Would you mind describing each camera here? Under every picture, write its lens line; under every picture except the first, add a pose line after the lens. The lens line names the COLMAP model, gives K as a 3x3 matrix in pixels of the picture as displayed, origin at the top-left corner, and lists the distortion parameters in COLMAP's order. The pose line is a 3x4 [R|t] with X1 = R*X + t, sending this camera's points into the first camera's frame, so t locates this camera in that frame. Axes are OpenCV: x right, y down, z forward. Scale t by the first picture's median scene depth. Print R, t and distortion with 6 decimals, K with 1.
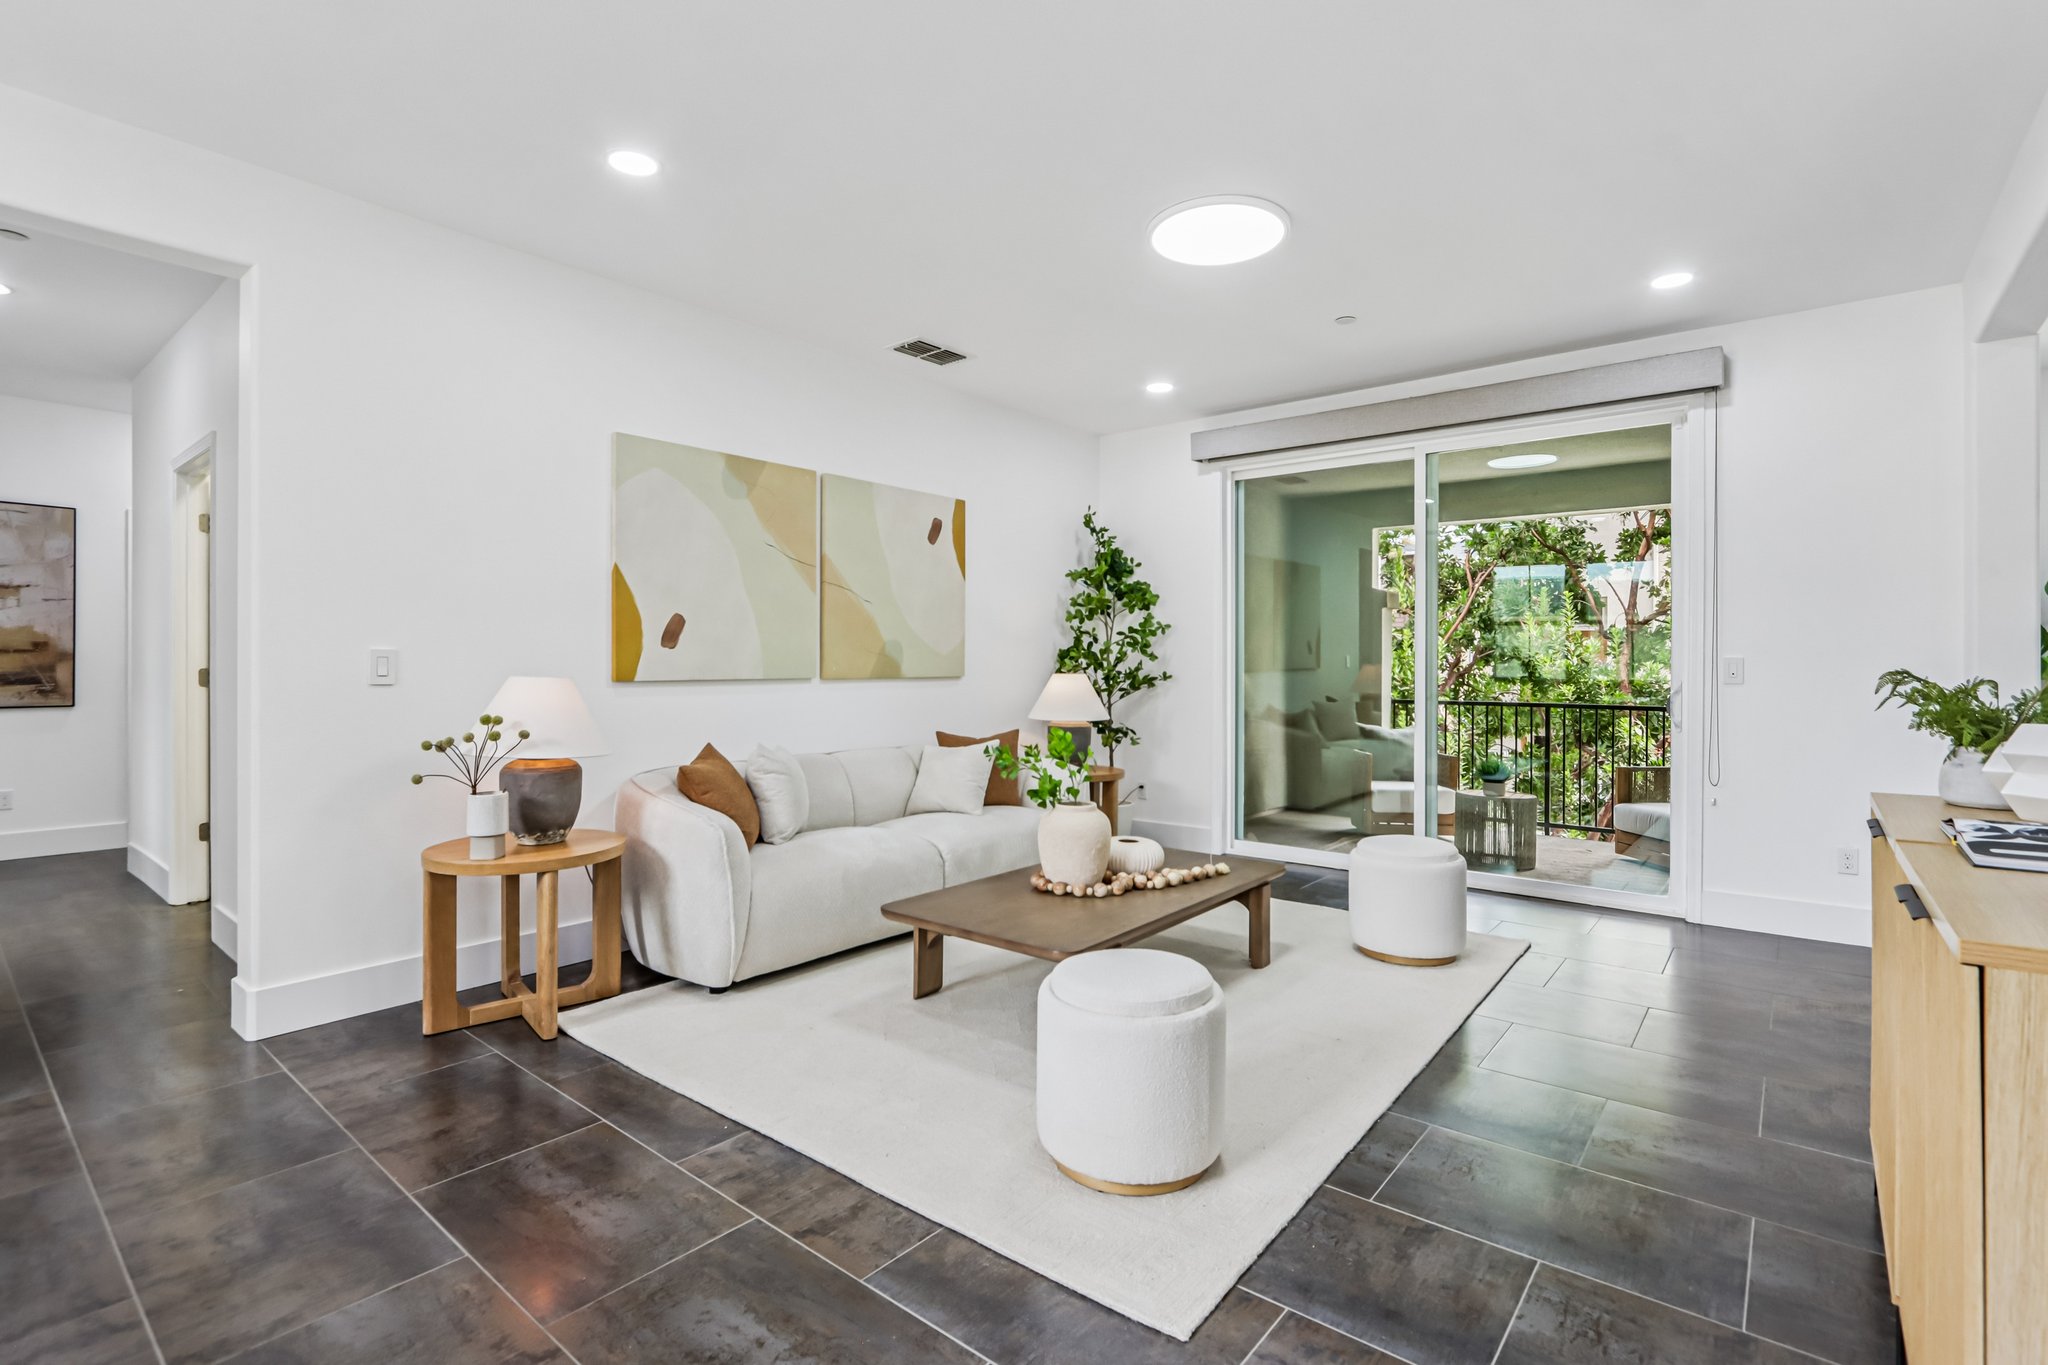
lens RADIAL K [[945.2, 0, 1017.0], [0, 945.2, 655.5], [0, 0, 1]] dist [-0.010258, 0.001824]
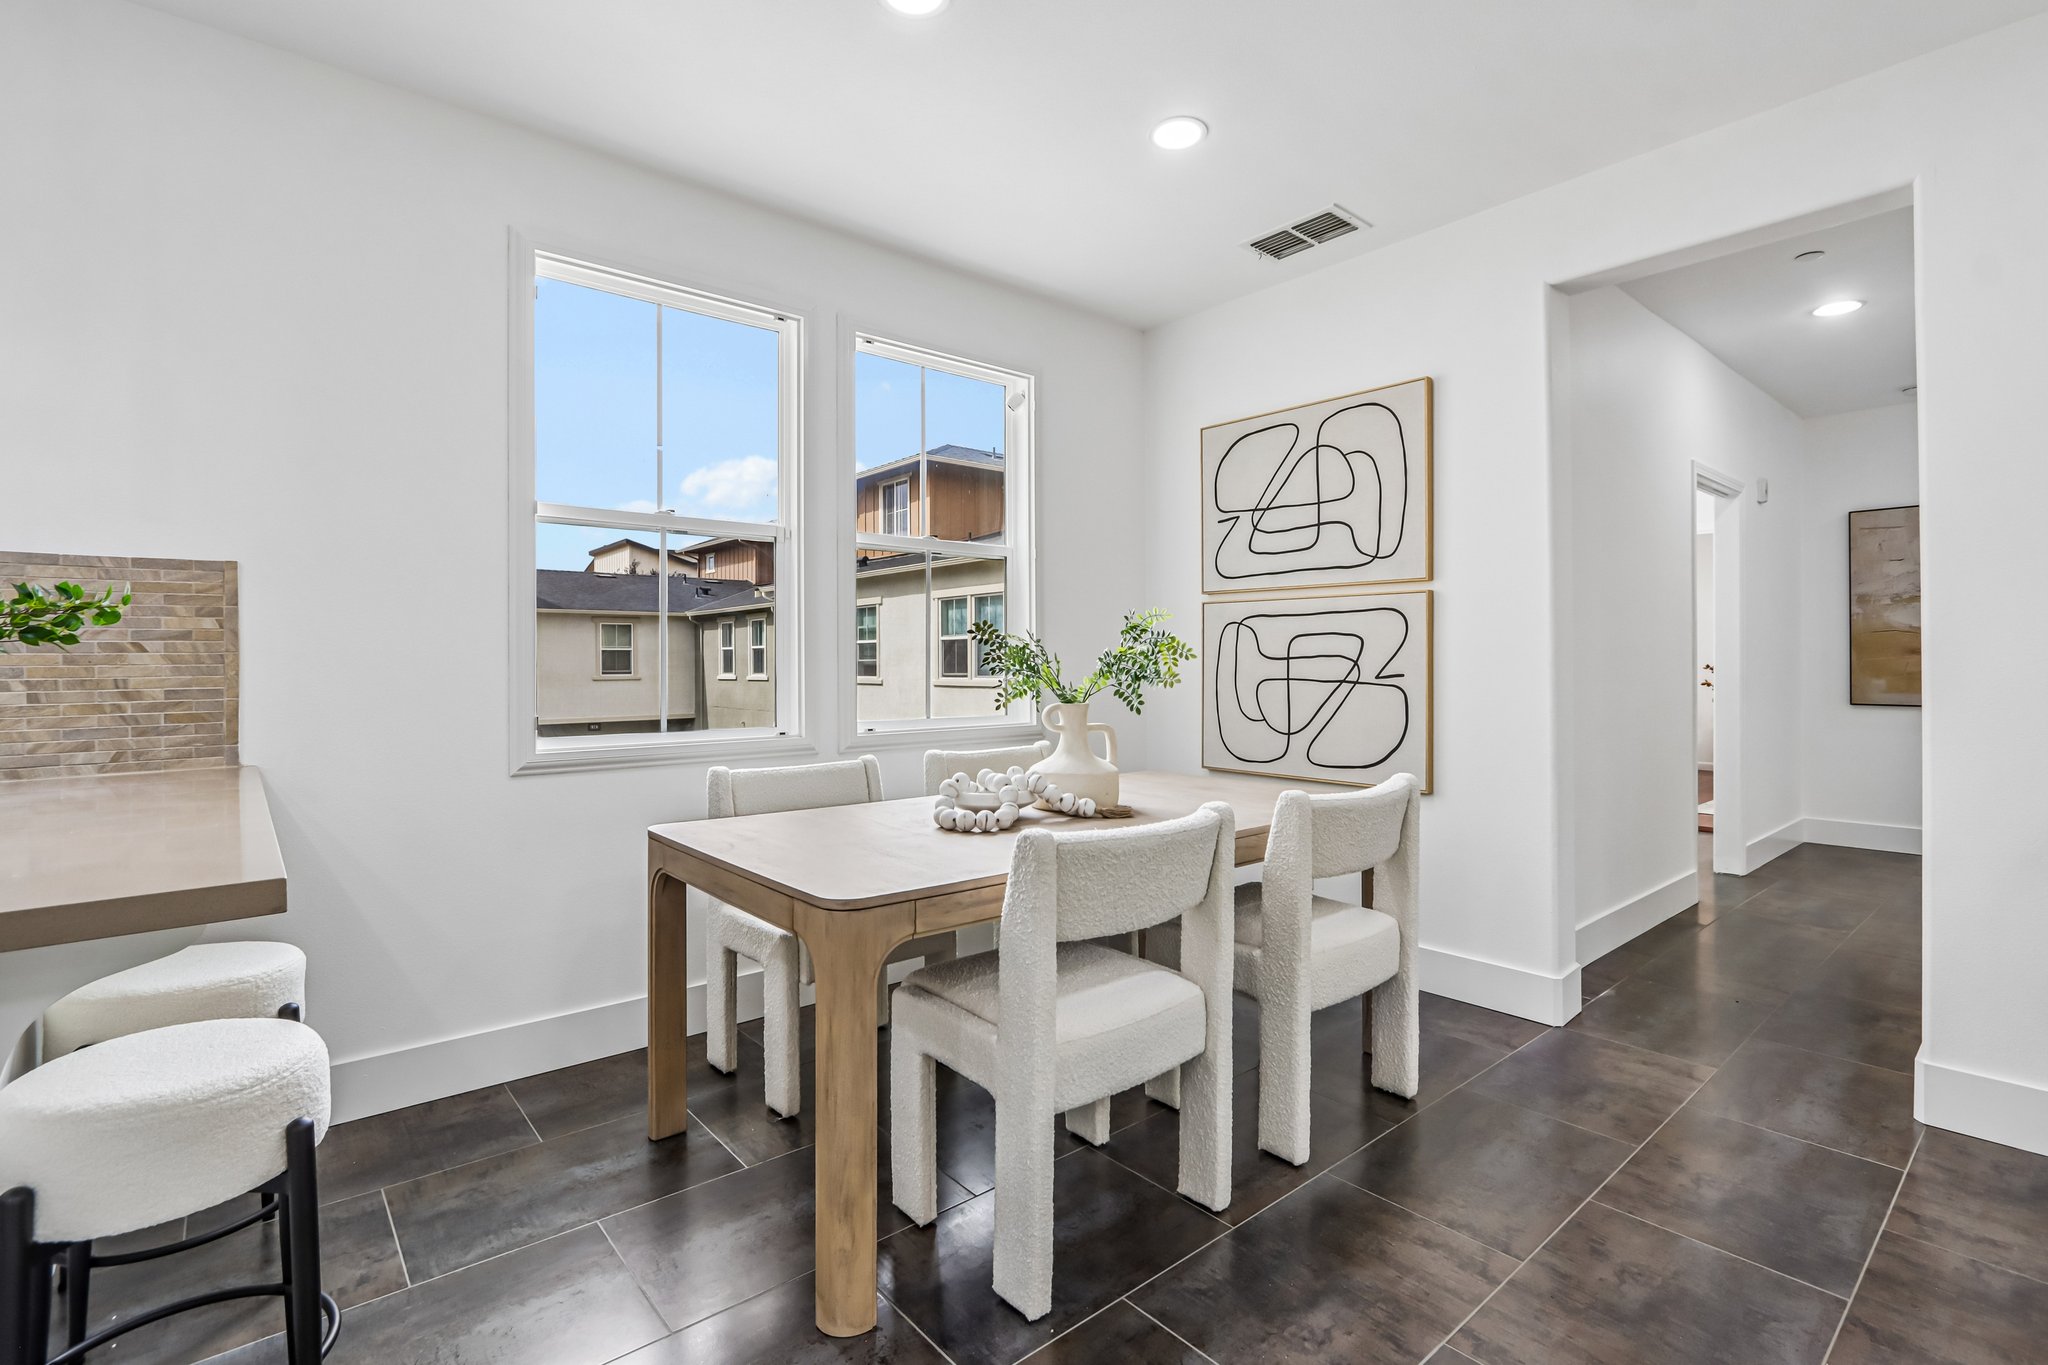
lens RADIAL K [[945.2, 0, 1040.9], [0, 945.2, 656.2], [0, 0, 1]] dist [-0.010258, 0.001824]
pose [[-0.155341, -0.008853, -0.987821, 0.057774], [0.013369, 0.999849, -0.011063, 0.001236], [0.987770, -0.014925, -0.155199, 0.185632]]
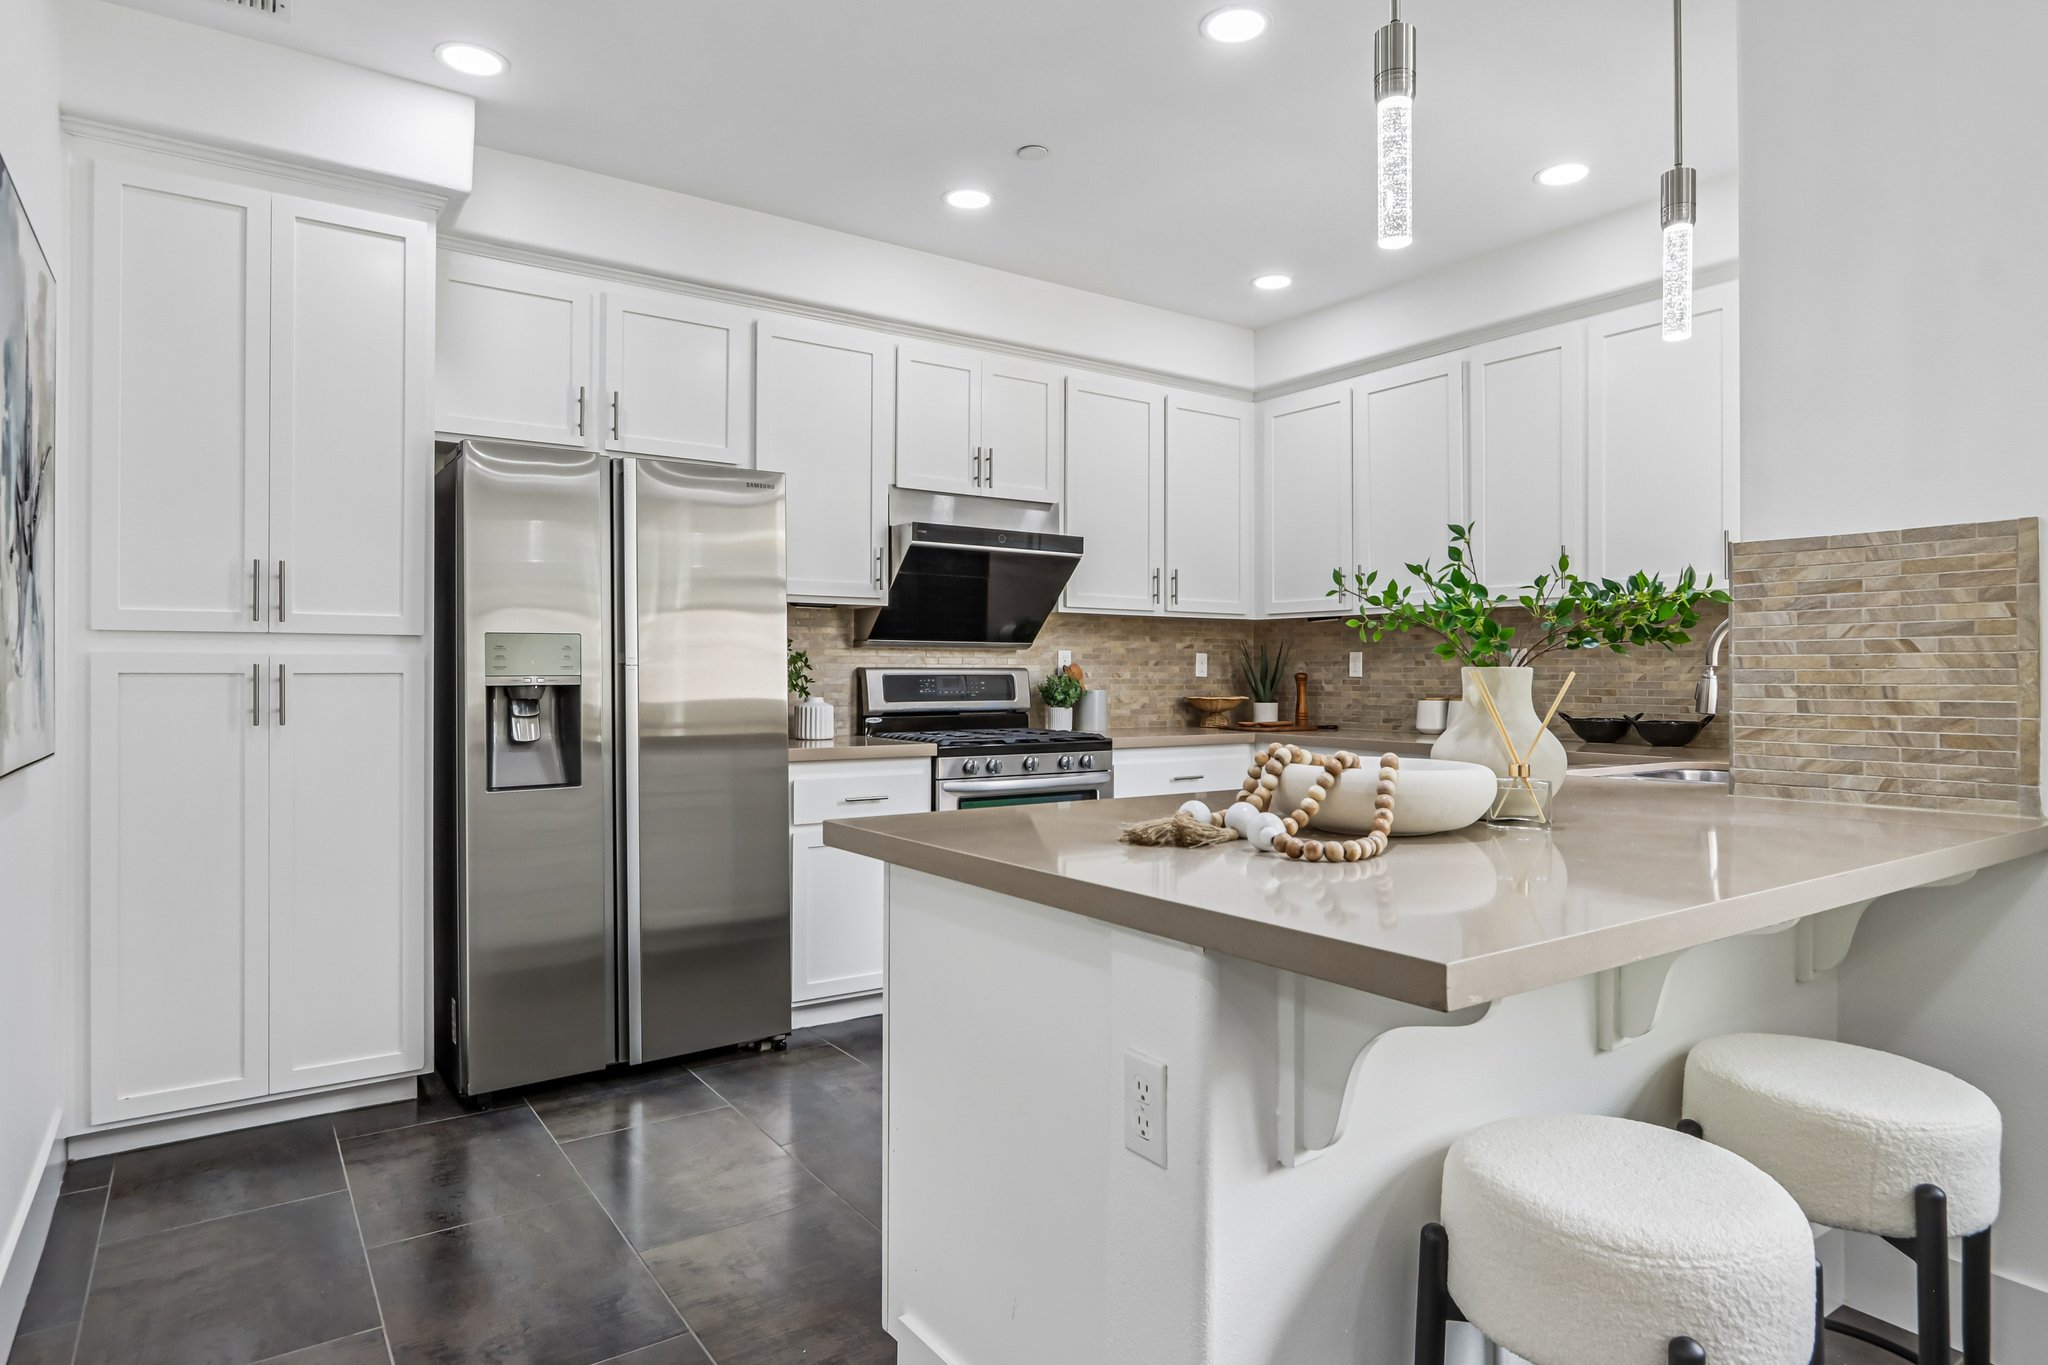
lens RADIAL K [[1154.9, 0, 1023.5], [0, 1154.9, 665.9], [0, 0, 1]] dist [-0.017150, 0.004812]
pose [[-0.966015, -0.006059, 0.258415, -0.083345], [-0.009404, 0.999887, -0.011711, 0.001617], [-0.258315, -0.013743, -0.965963, 0.181107]]
